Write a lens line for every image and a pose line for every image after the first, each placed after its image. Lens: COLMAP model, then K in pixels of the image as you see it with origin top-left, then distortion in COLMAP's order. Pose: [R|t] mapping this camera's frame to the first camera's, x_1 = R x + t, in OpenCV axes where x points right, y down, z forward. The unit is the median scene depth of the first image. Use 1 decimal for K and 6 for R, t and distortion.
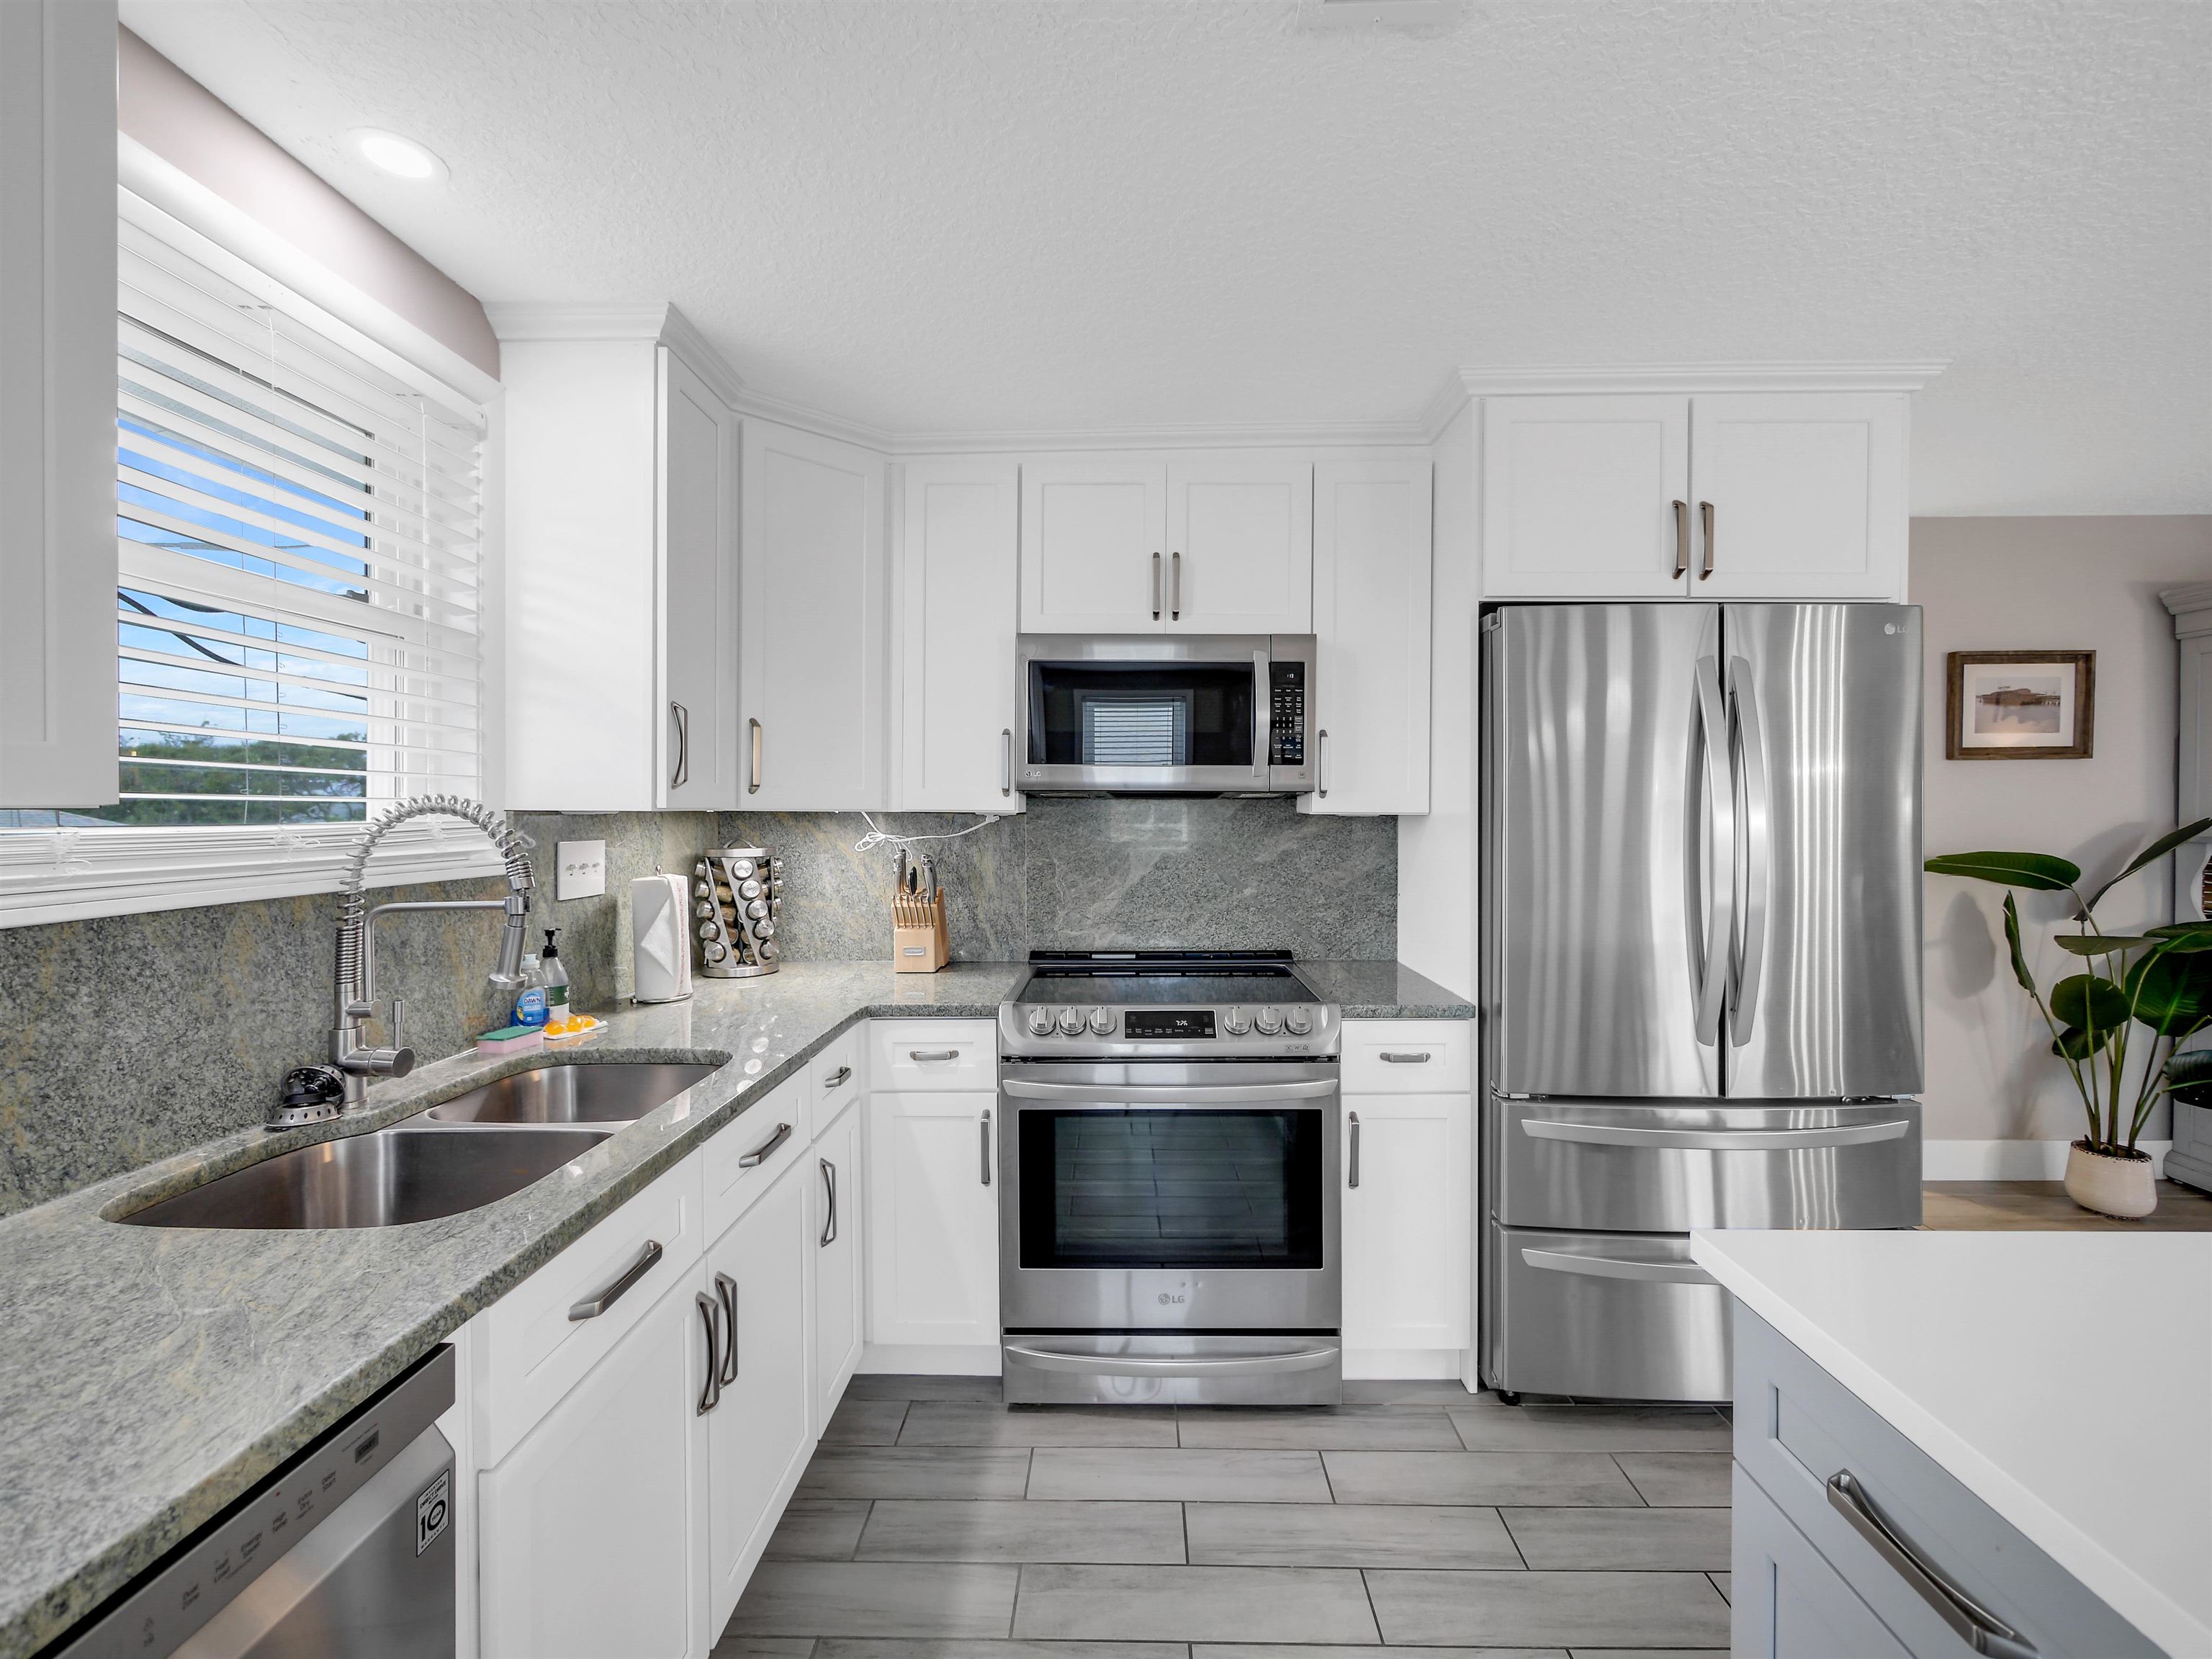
lens RADIAL K [[925.2, 0, 1111.4], [0, 925.2, 821.1], [0, 0, 1]] dist [-0.018869, 0.000264]
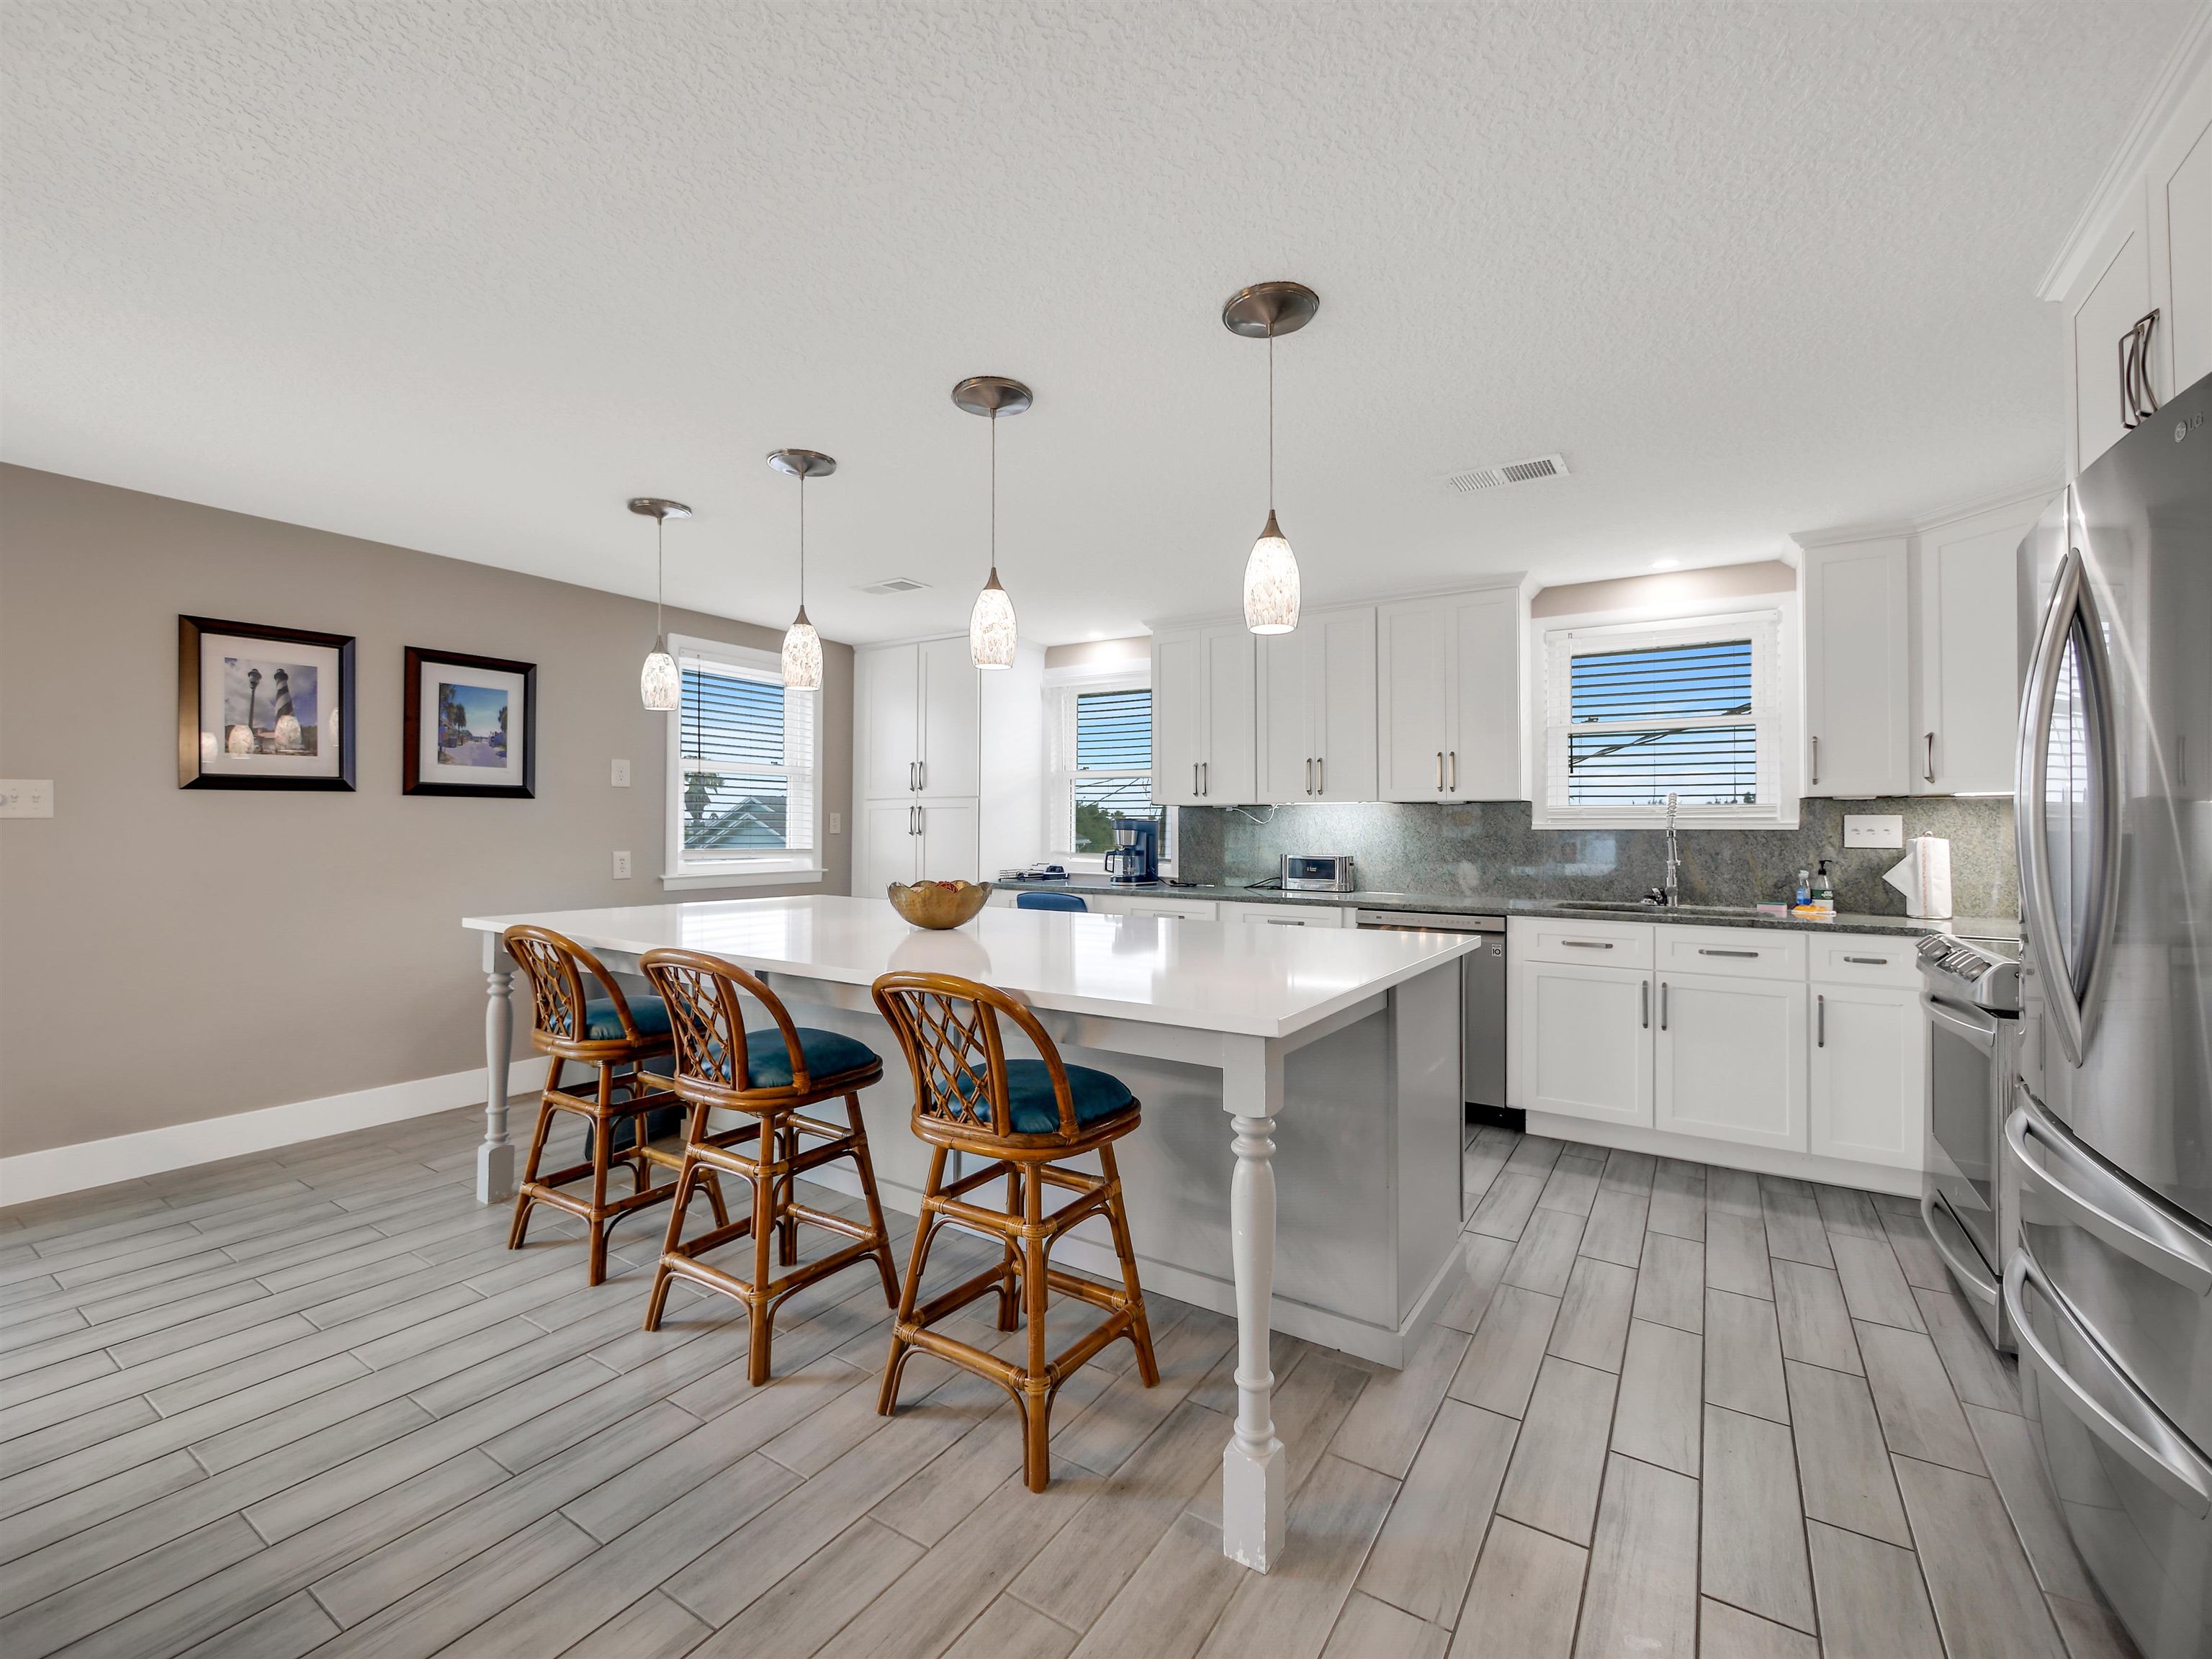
lens RADIAL K [[925.2, 0, 1111.4], [0, 925.2, 821.1], [0, 0, 1]] dist [-0.018869, 0.000264]
pose [[-0.525528, -0.008400, -0.850735, 1.394252], [-0.010106, 0.999942, -0.003630, 0.045476], [0.850716, 0.006690, -0.525582, 0.575468]]
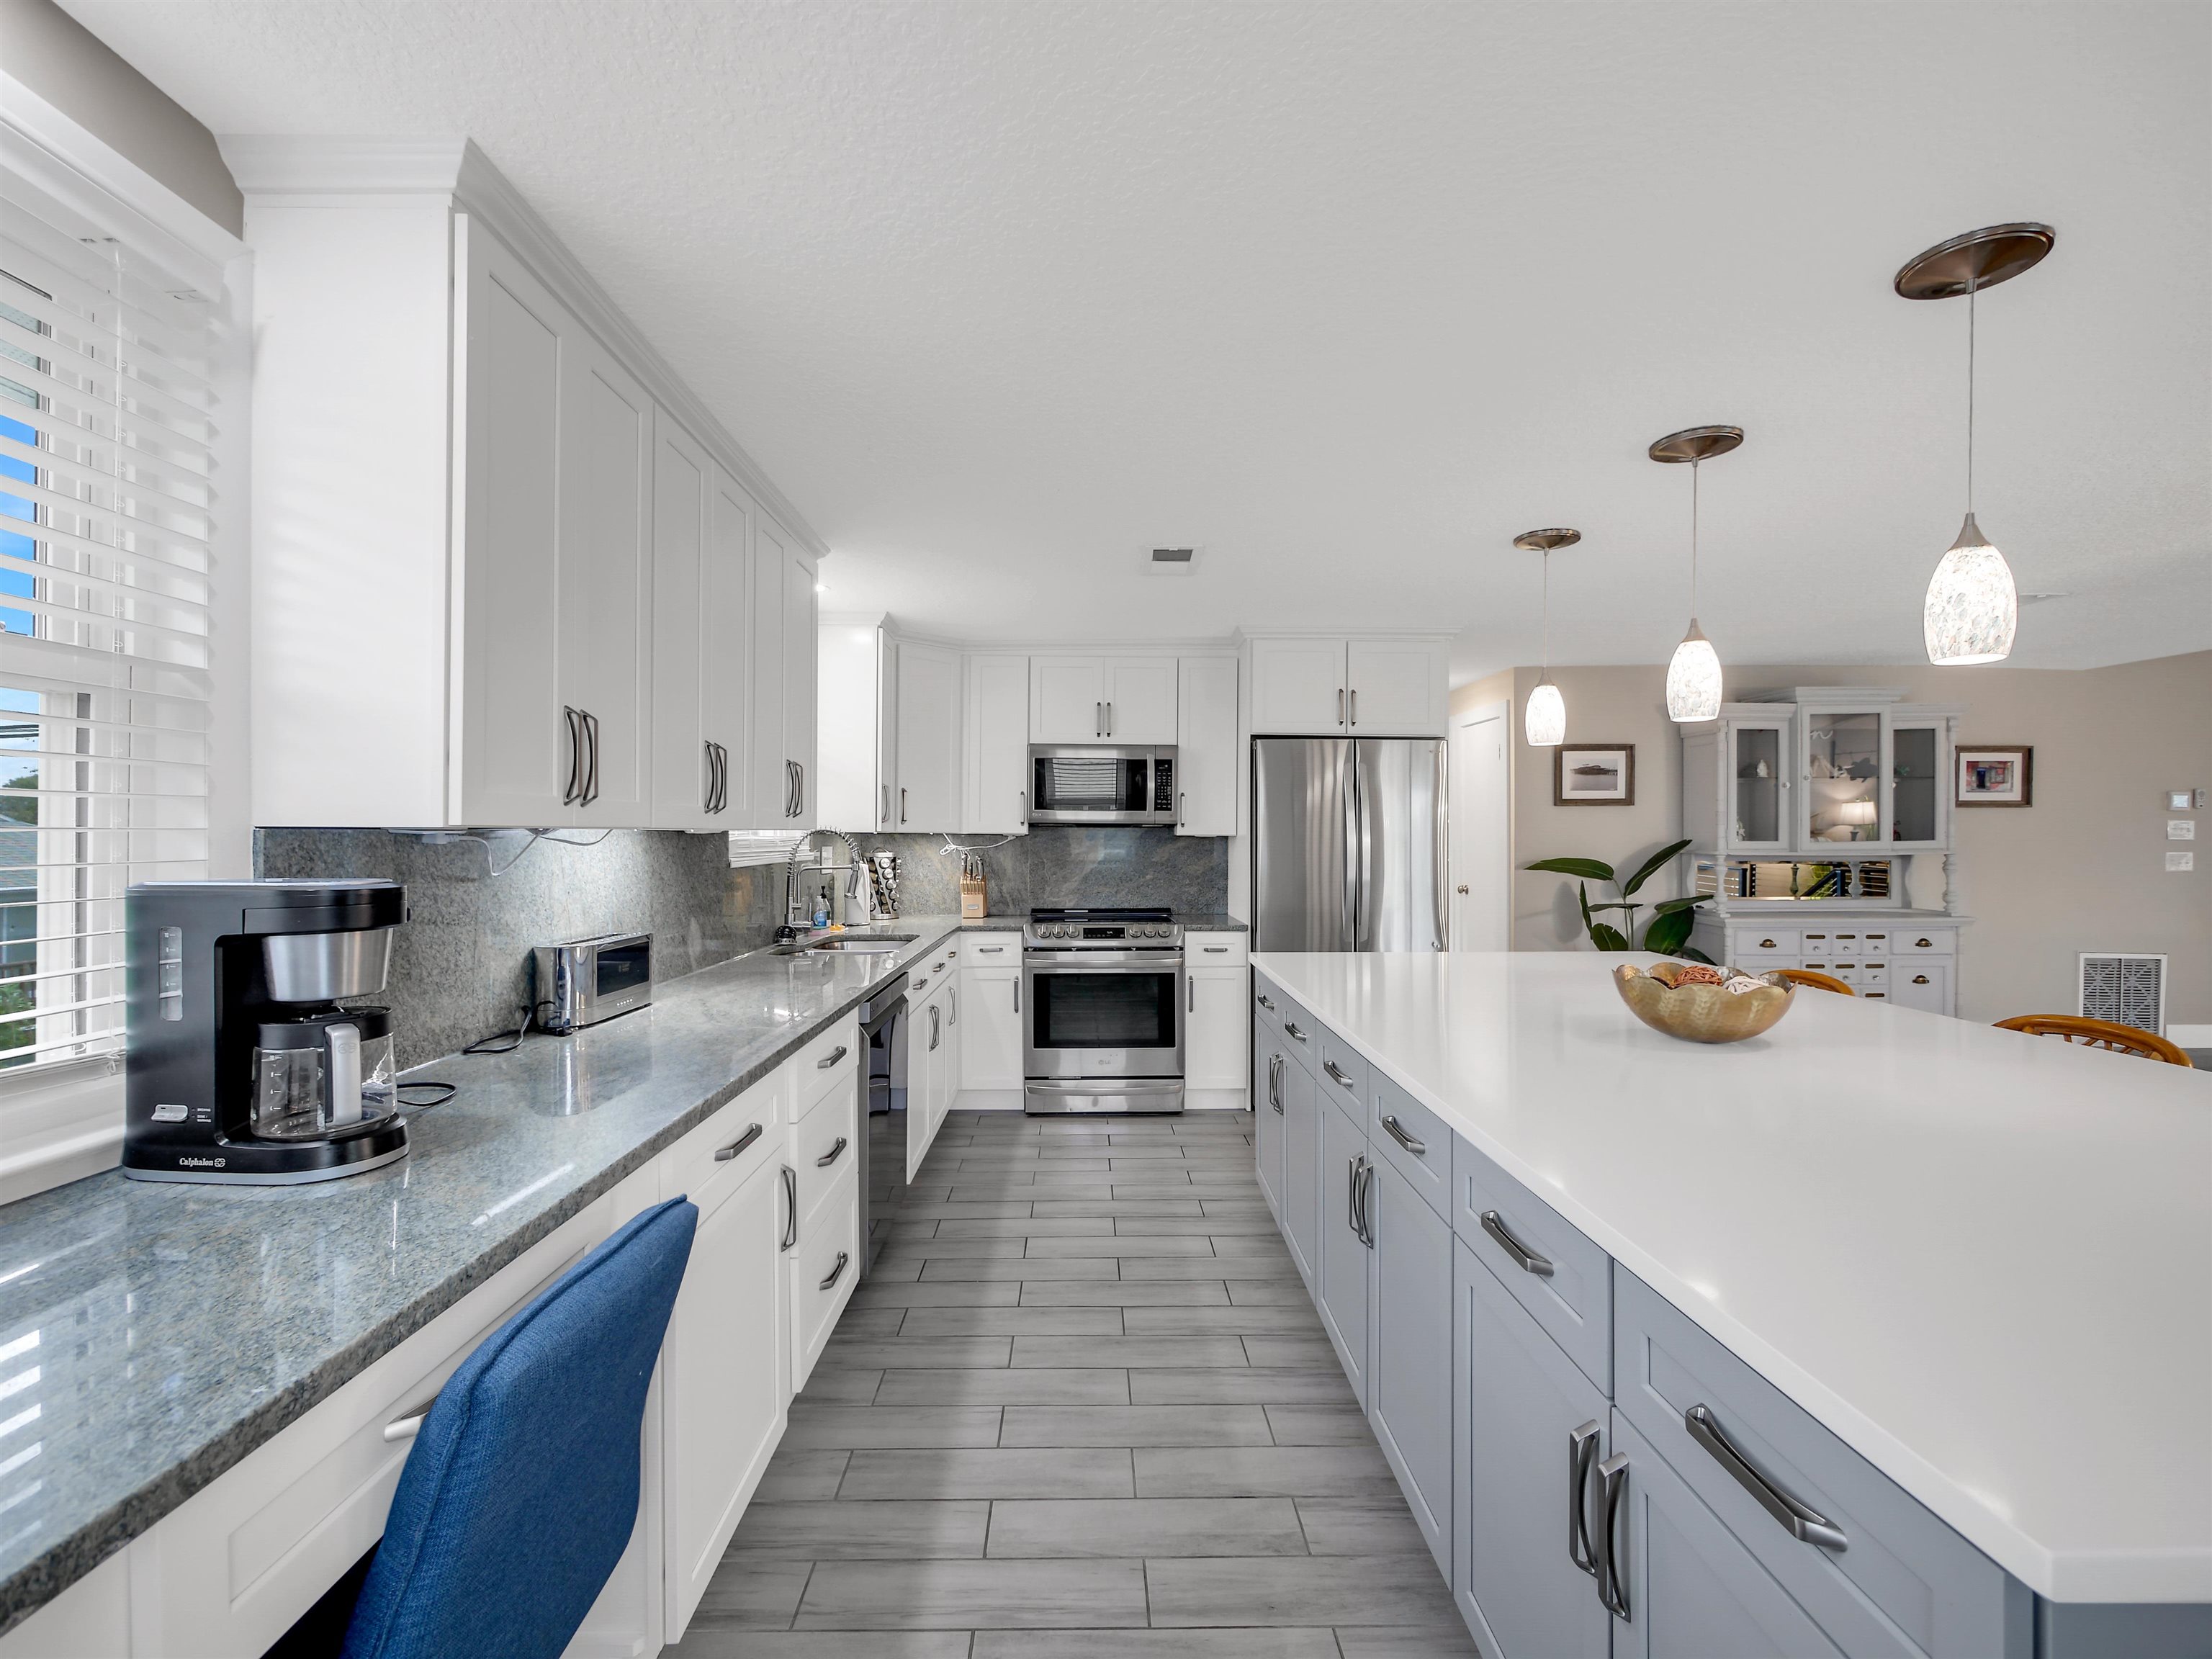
lens RADIAL K [[925.2, 0, 1111.4], [0, 925.2, 821.1], [0, 0, 1]] dist [-0.018869, 0.000264]
pose [[0.998596, 0.003160, 0.052873, -0.029175], [-0.001617, 0.999572, -0.029195, 0.020752], [-0.052943, 0.029069, 0.998174, -0.995741]]
